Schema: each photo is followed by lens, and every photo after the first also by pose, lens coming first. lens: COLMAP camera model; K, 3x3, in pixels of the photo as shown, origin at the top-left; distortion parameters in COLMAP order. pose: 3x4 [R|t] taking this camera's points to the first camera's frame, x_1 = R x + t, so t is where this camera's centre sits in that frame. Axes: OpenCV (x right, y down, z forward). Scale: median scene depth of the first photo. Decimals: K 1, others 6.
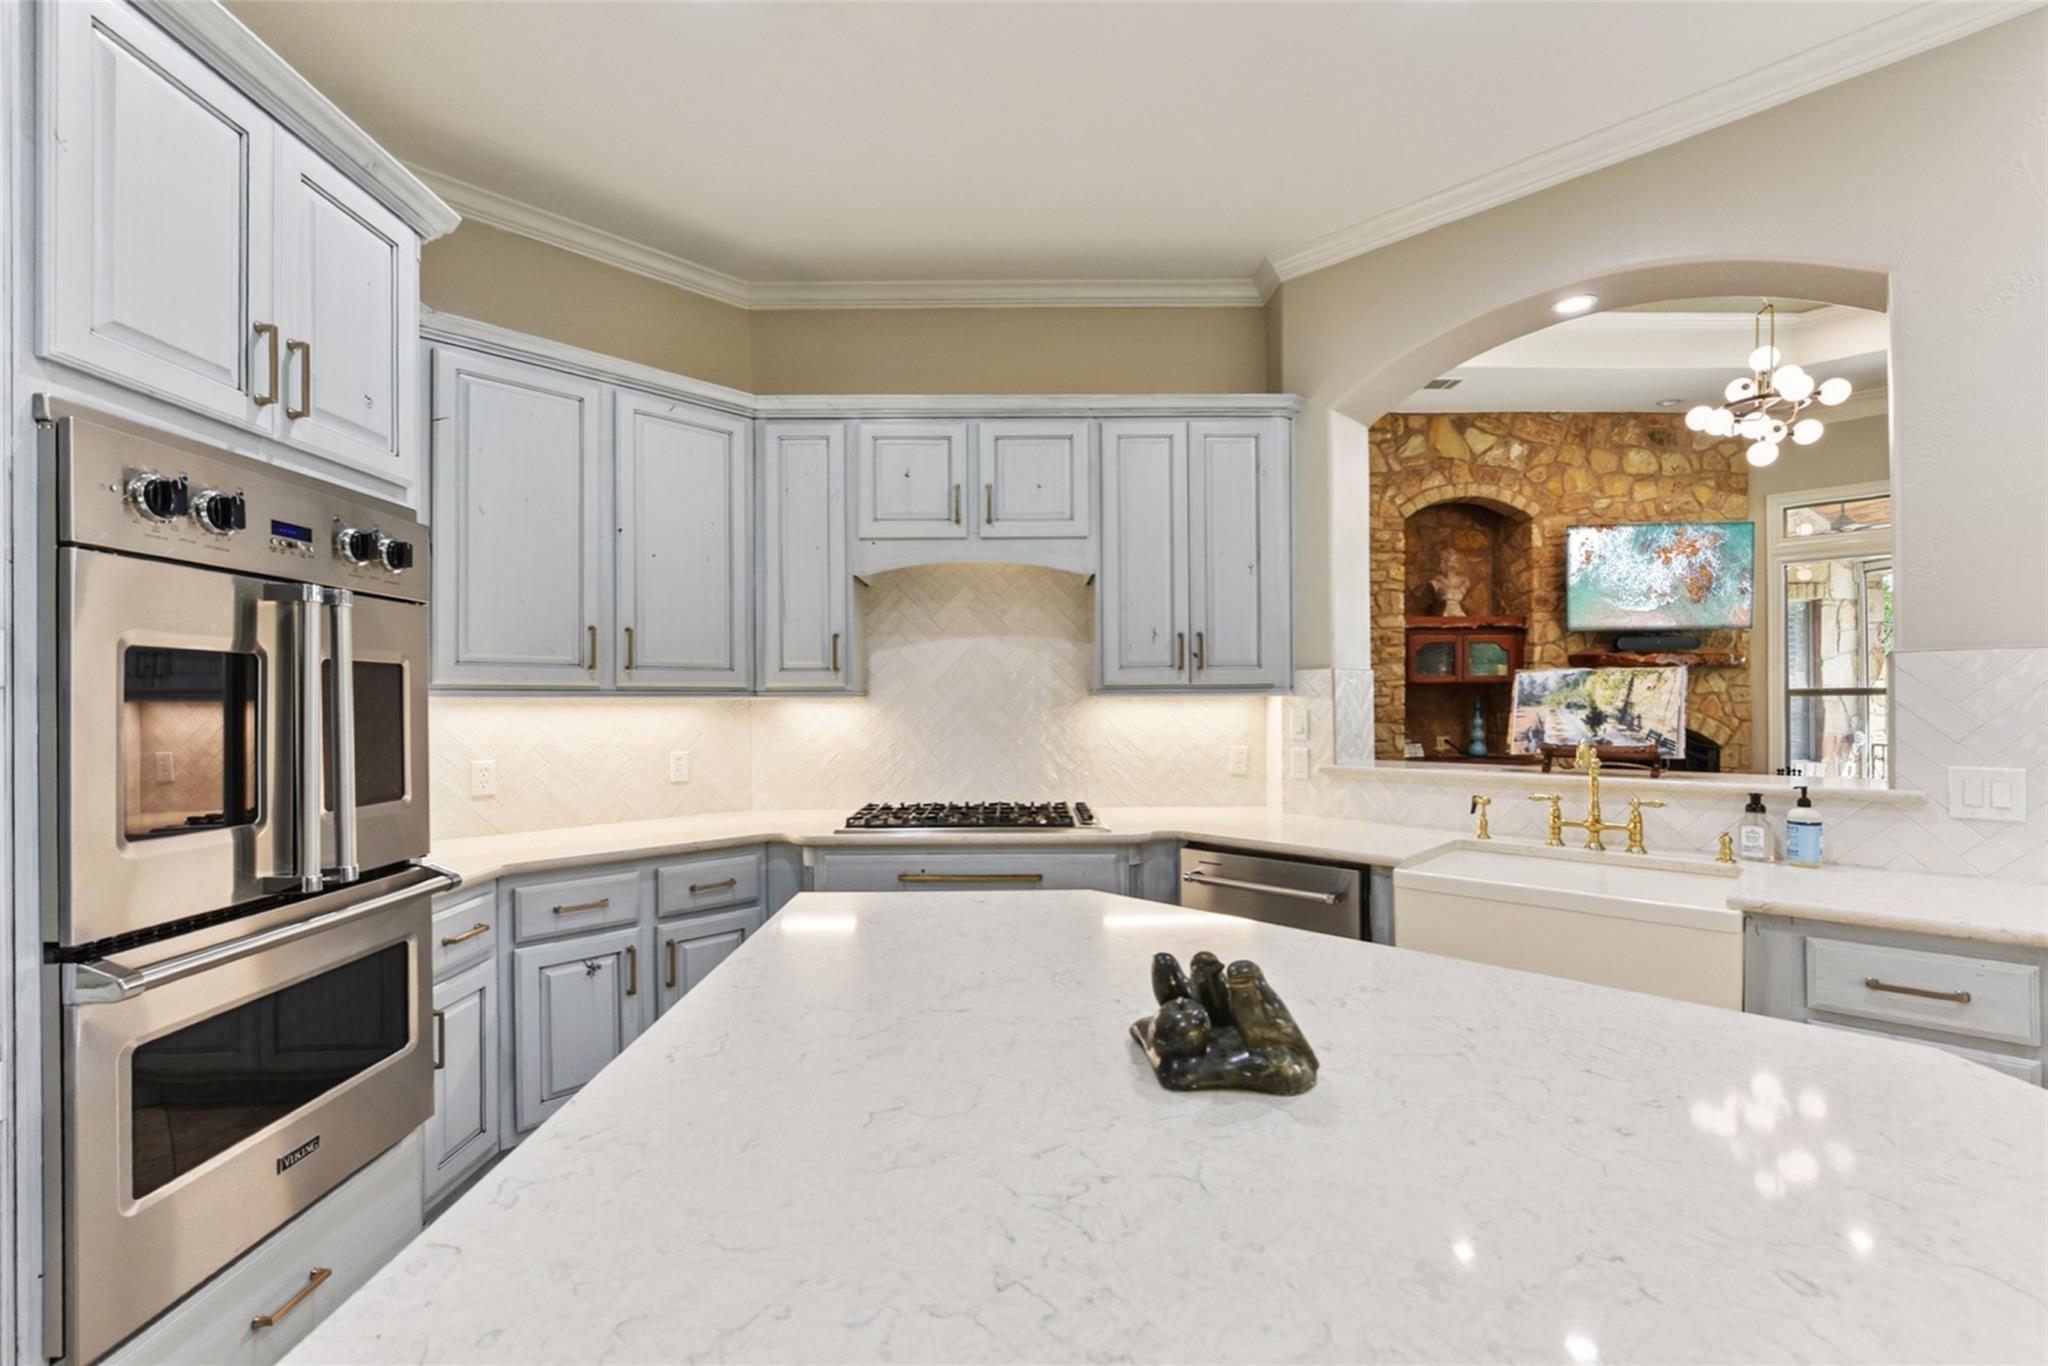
lens RADIAL K [[884.0, 0, 1022.0], [0, 884.0, 702.0], [0, 0, 1]] dist [-0.002114, -0.000389]
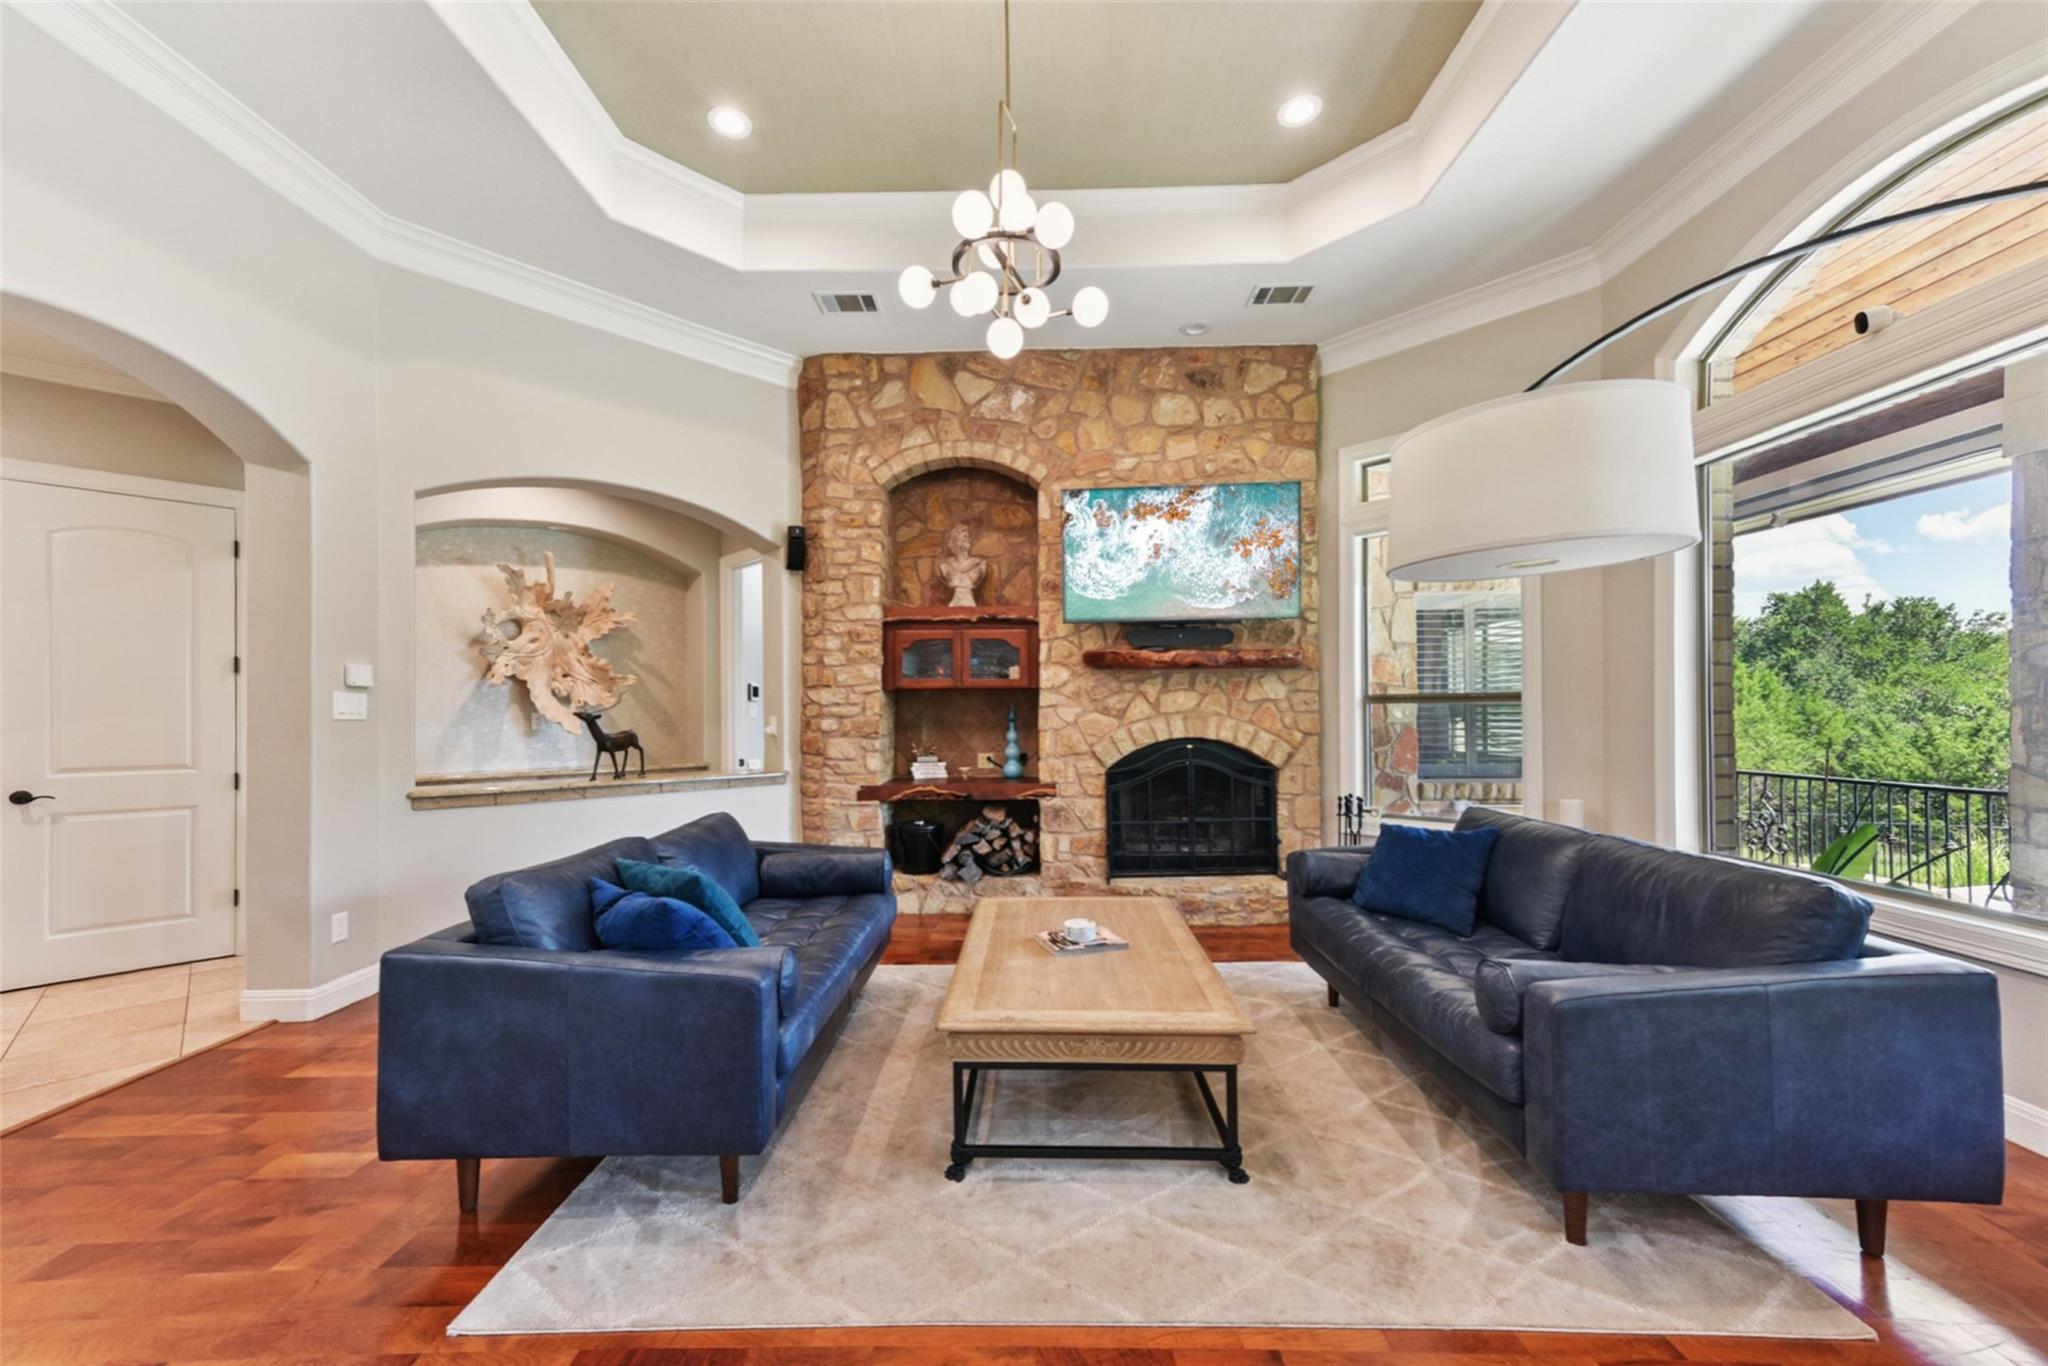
lens RADIAL K [[797.4, 0, 1009.5], [0, 797.4, 711.1], [0, 0, 1]] dist [0.033097, 0.000271]
pose [[0.999252, -0.001358, -0.038654, 0.579141], [0.001364, 0.999999, 0.000135, -0.000697], [0.038654, -0.000187, 0.999253, 0.271002]]
